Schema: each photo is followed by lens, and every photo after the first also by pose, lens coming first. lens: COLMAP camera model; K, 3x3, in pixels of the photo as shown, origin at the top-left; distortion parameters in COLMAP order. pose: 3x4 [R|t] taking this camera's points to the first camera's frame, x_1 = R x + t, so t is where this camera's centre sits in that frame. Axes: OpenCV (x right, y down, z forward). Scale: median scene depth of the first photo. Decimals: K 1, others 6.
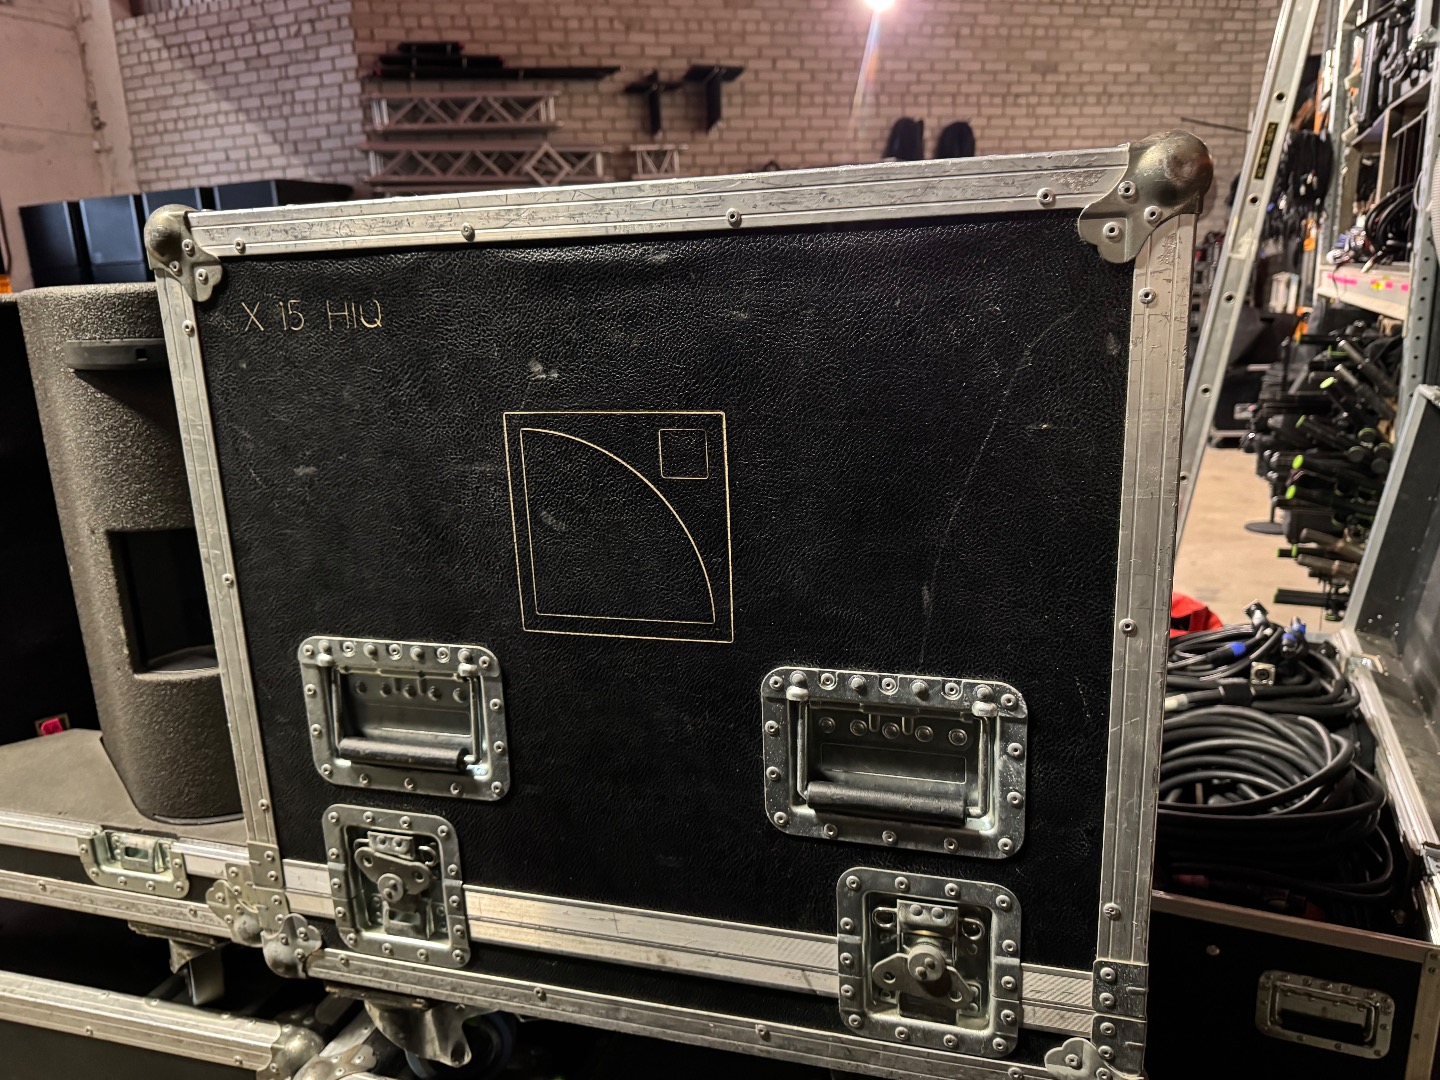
lens RADIAL K [[1070.3, 0, 728.9], [0, 1070.3, 547.3], [0, 0, 1]] dist [-0.013415, 0.020099]
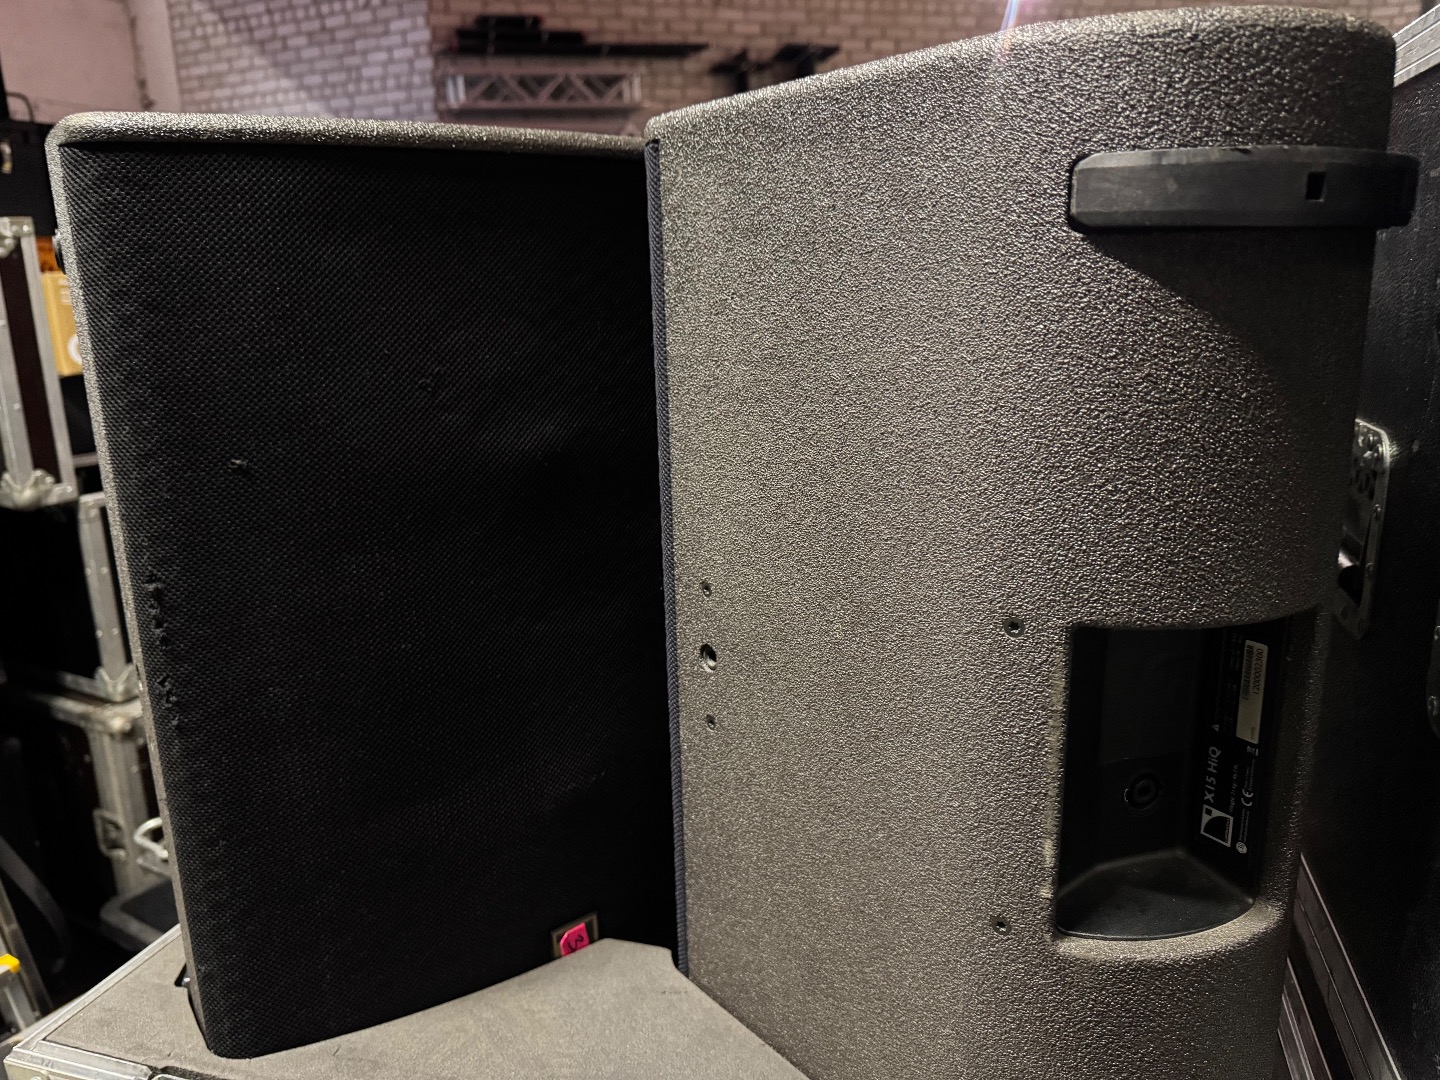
lens RADIAL K [[1070.3, 0, 712.4], [0, 1070.3, 548.9], [0, 0, 1]] dist [-0.013415, 0.020099]
pose [[0.999885, 0.012331, -0.008823, -0.084427], [-0.012366, 0.999916, -0.003896, -0.004910], [0.008774, 0.004005, 0.999953, 0.067494]]
